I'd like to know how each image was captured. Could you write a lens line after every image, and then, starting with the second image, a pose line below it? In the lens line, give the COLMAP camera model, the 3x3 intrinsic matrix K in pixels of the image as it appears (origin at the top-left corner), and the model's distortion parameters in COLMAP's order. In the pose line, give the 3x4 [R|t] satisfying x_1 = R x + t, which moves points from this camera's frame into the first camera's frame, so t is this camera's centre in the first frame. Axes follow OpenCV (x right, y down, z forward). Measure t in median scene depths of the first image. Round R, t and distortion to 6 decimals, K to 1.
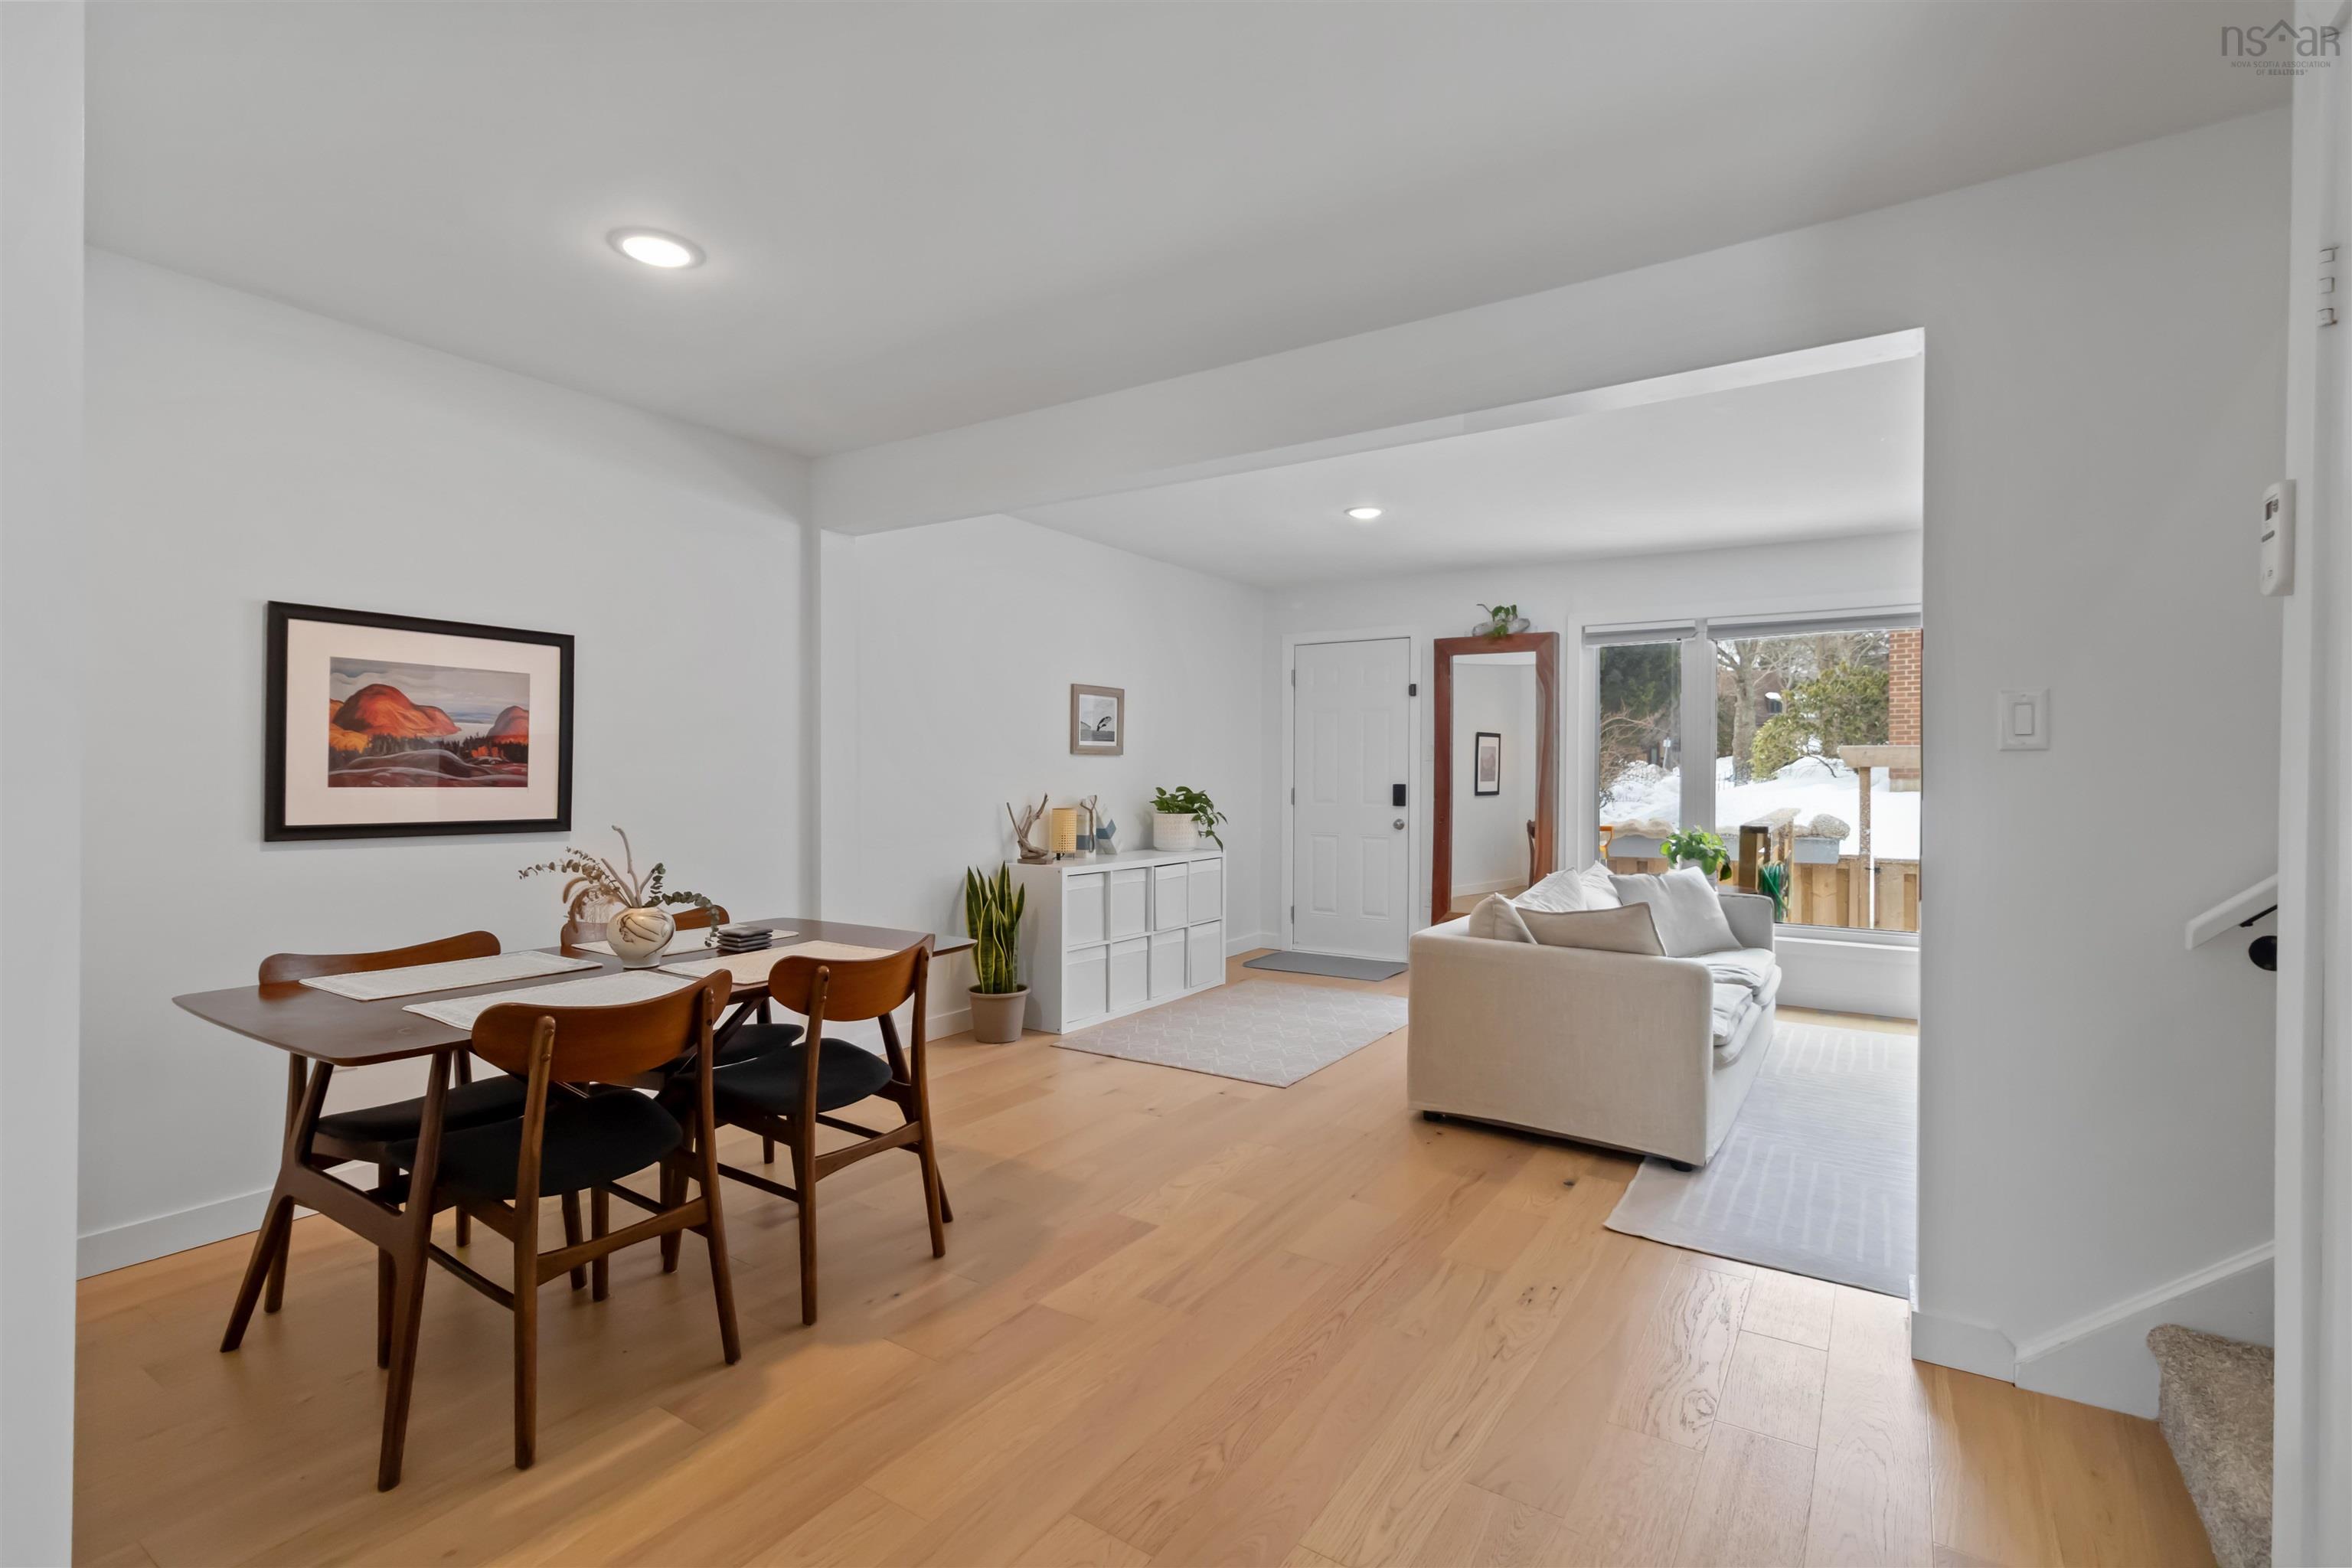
lens RADIAL K [[1081.3, 0, 1176.0], [0, 1081.3, 784.0], [0, 0, 1]] dist [-0.001410, -0.000195]
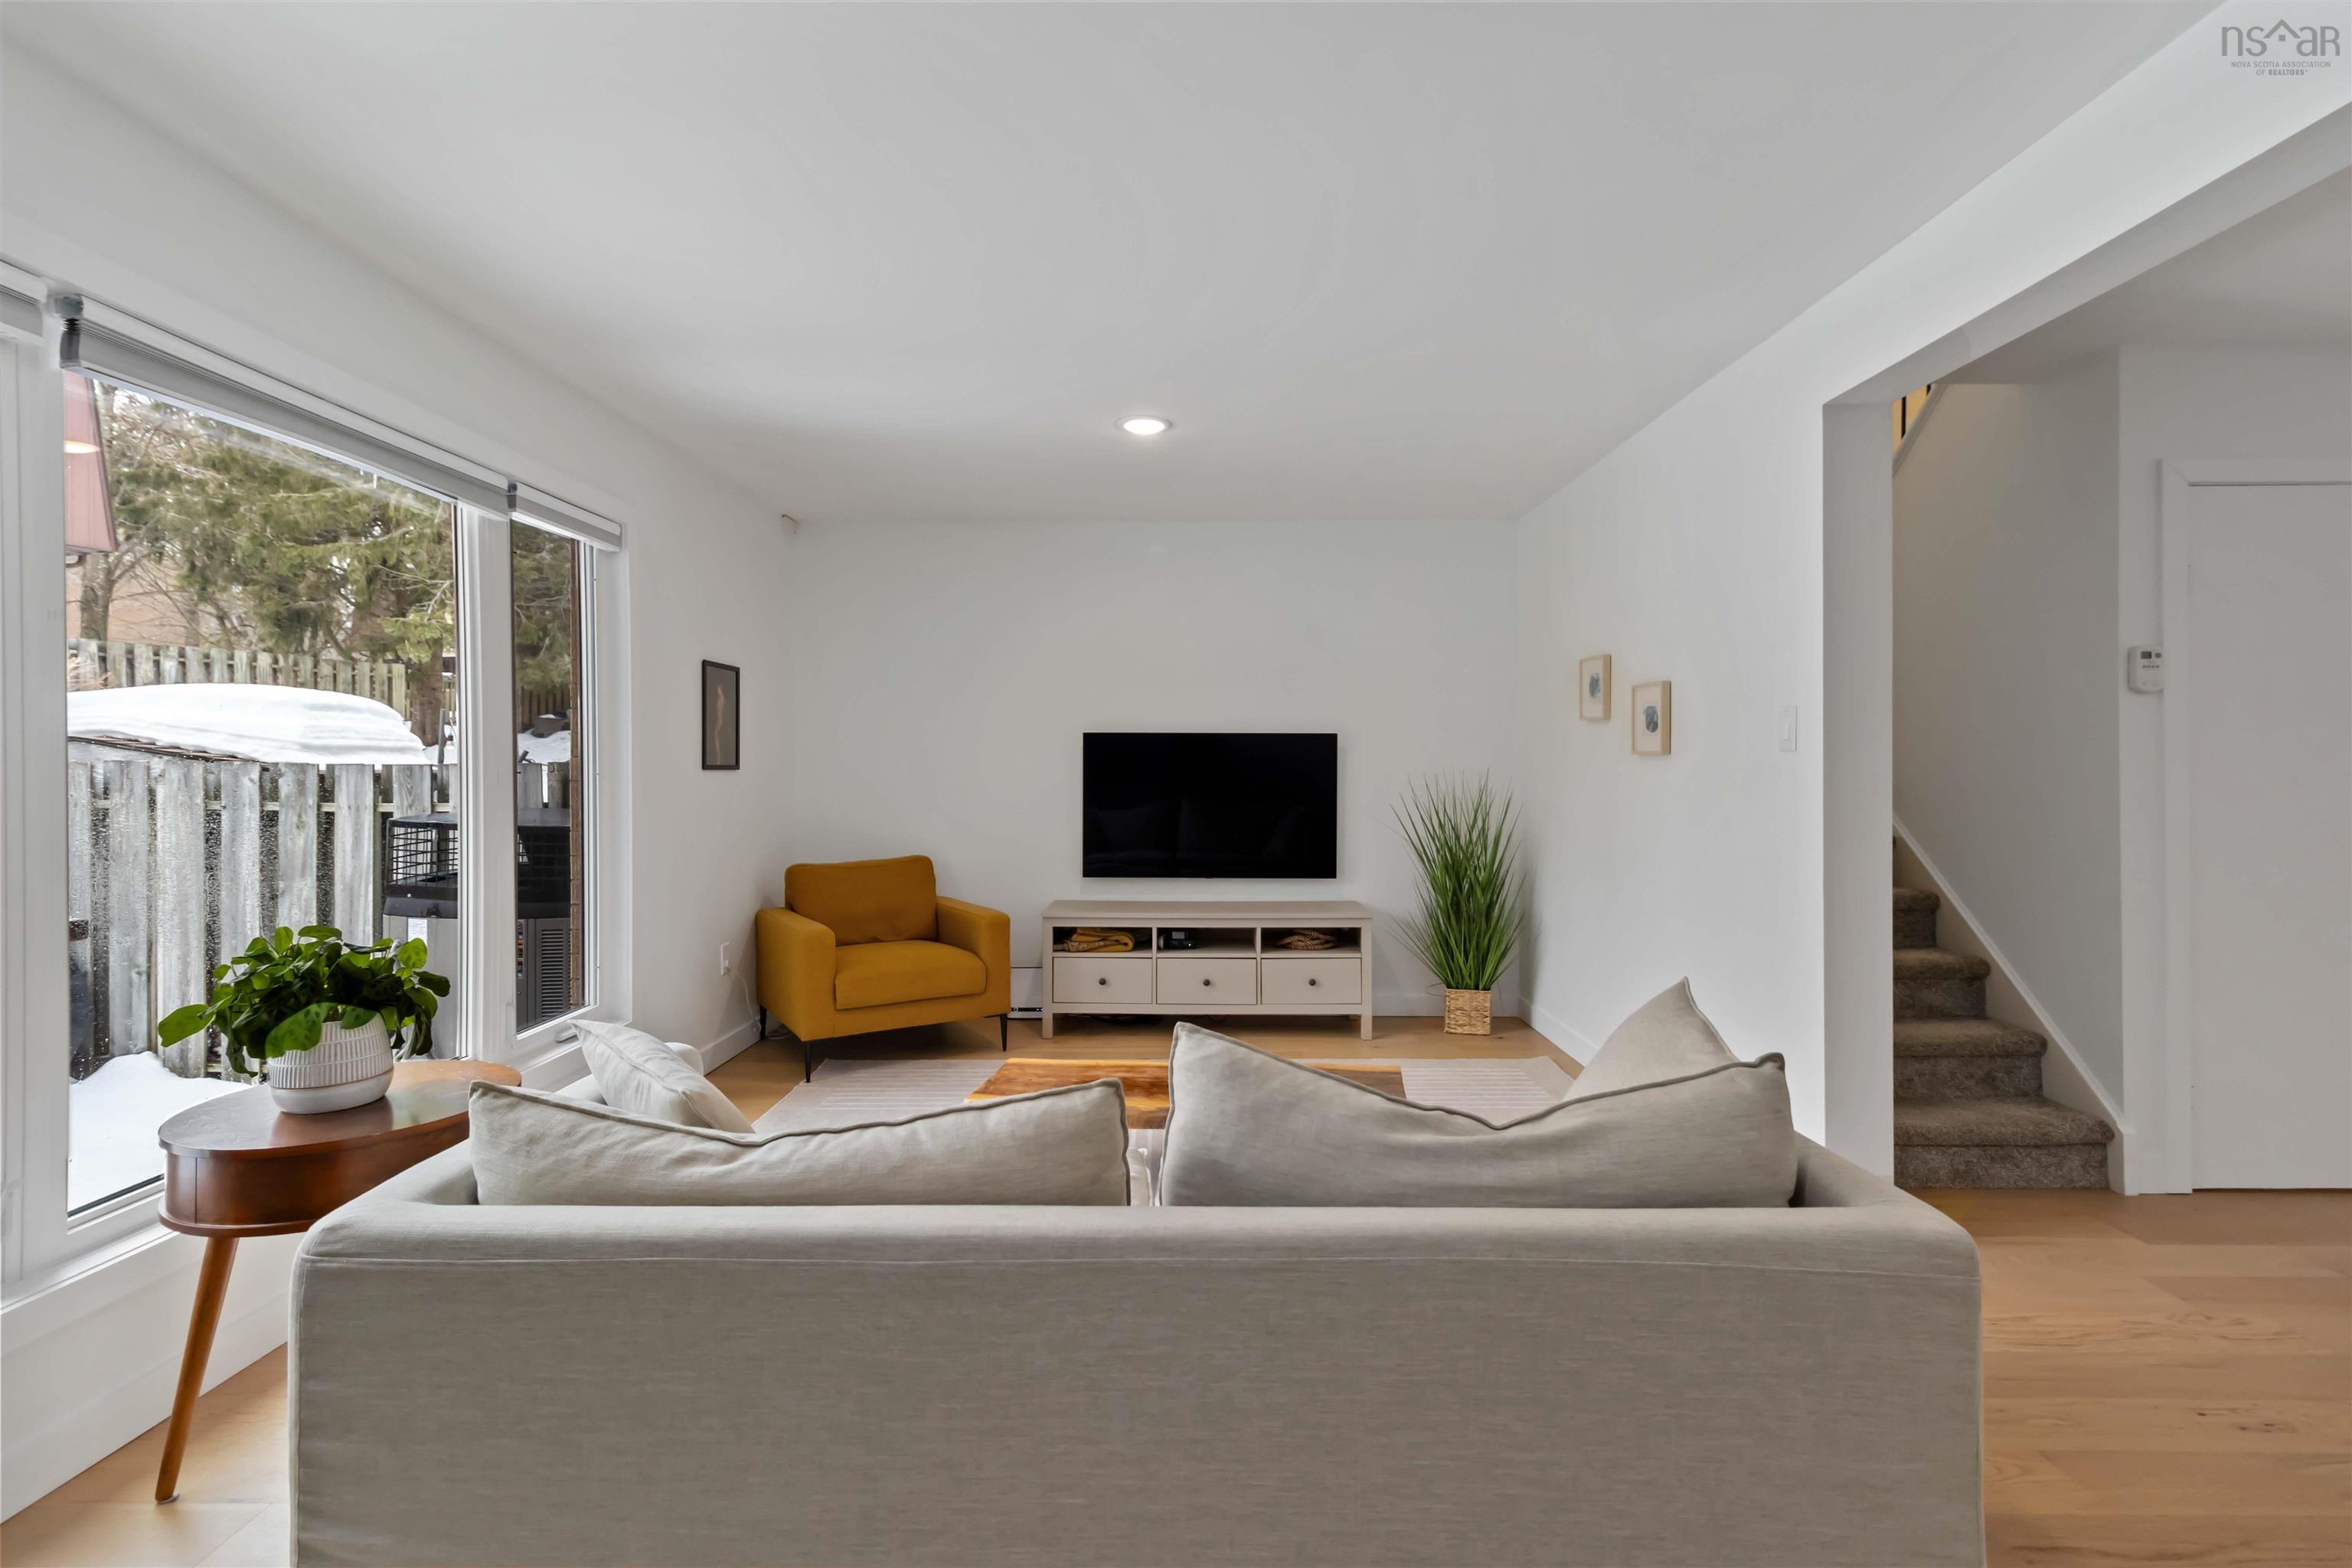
lens RADIAL K [[1078.6, 0, 1171.1], [0, 1078.6, 764.8], [0, 0, 1]] dist [0.001836, 0.000347]
pose [[-0.542977, -0.002494, 0.839744, 0.073290], [0.009368, 0.999915, 0.009028, -0.022493], [-0.839695, 0.012769, -0.542908, 1.612710]]
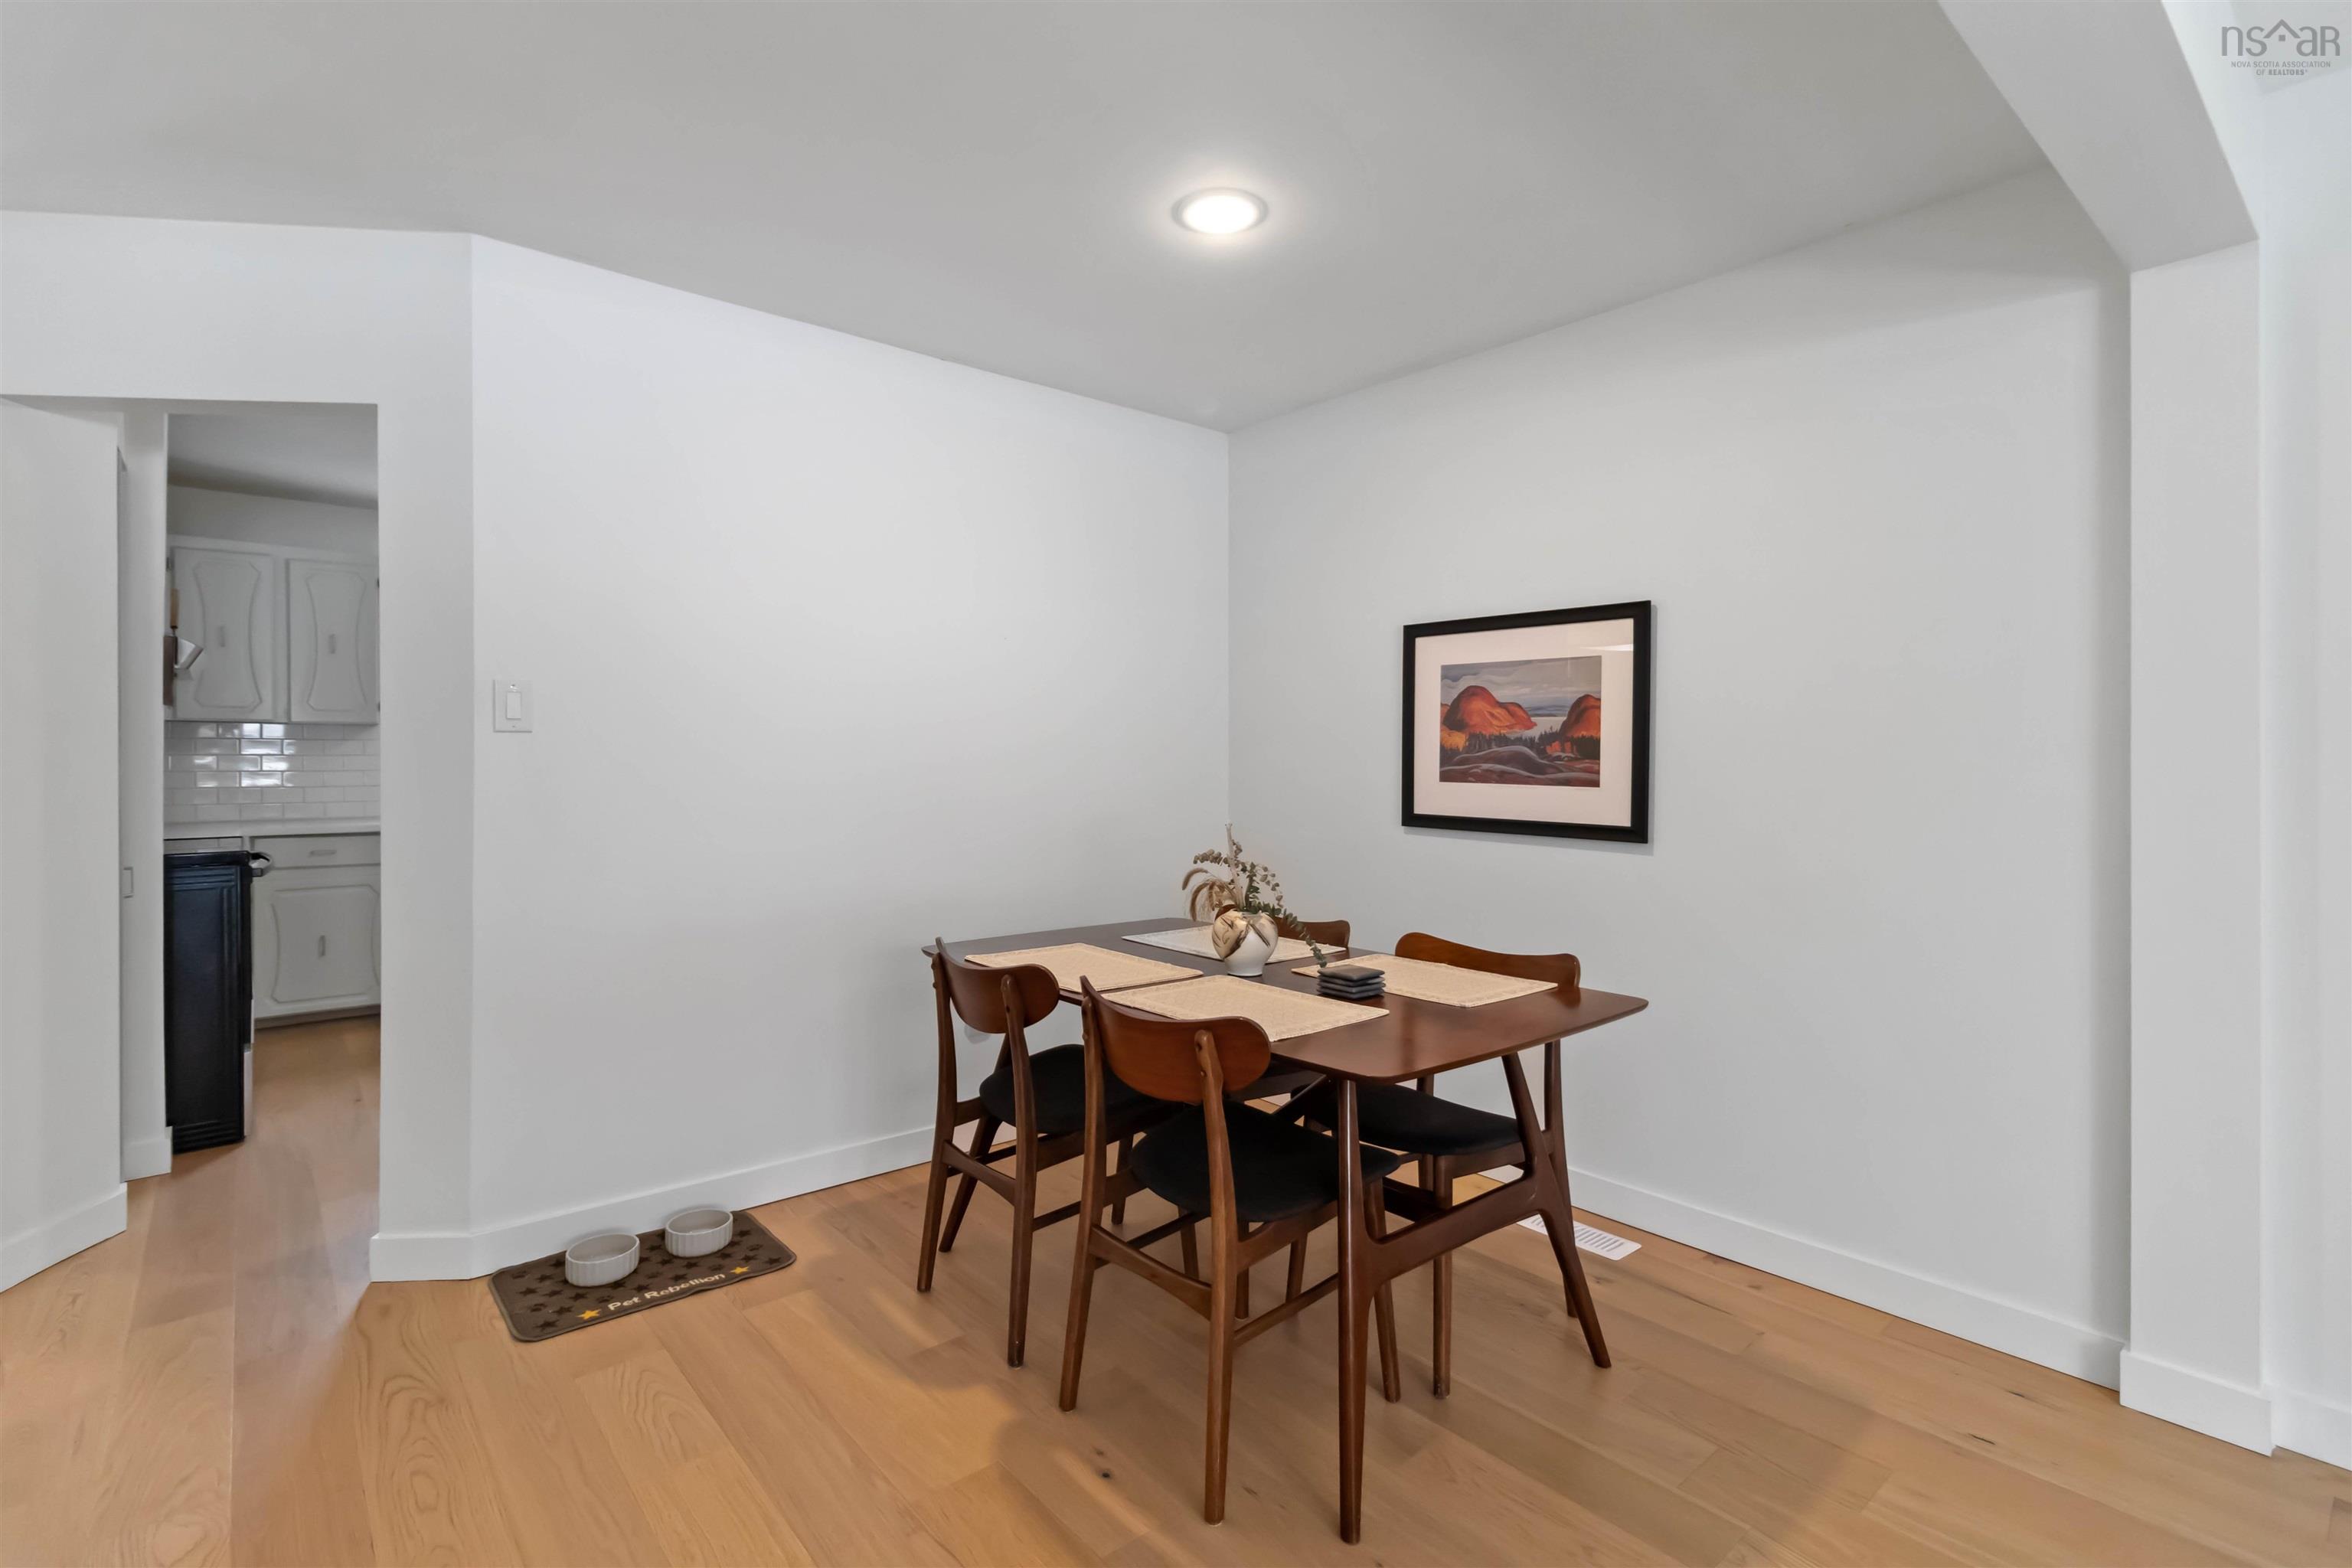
lens RADIAL K [[1083.0, 0, 1178.8], [0, 1083.0, 759.6], [0, 0, 1]] dist [0.003927, 0.000089]
pose [[-0.277392, -0.006452, -0.960735, 0.334689], [-0.018979, 0.999819, -0.001234, -0.012091], [0.960569, 0.017892, -0.277464, 0.940275]]
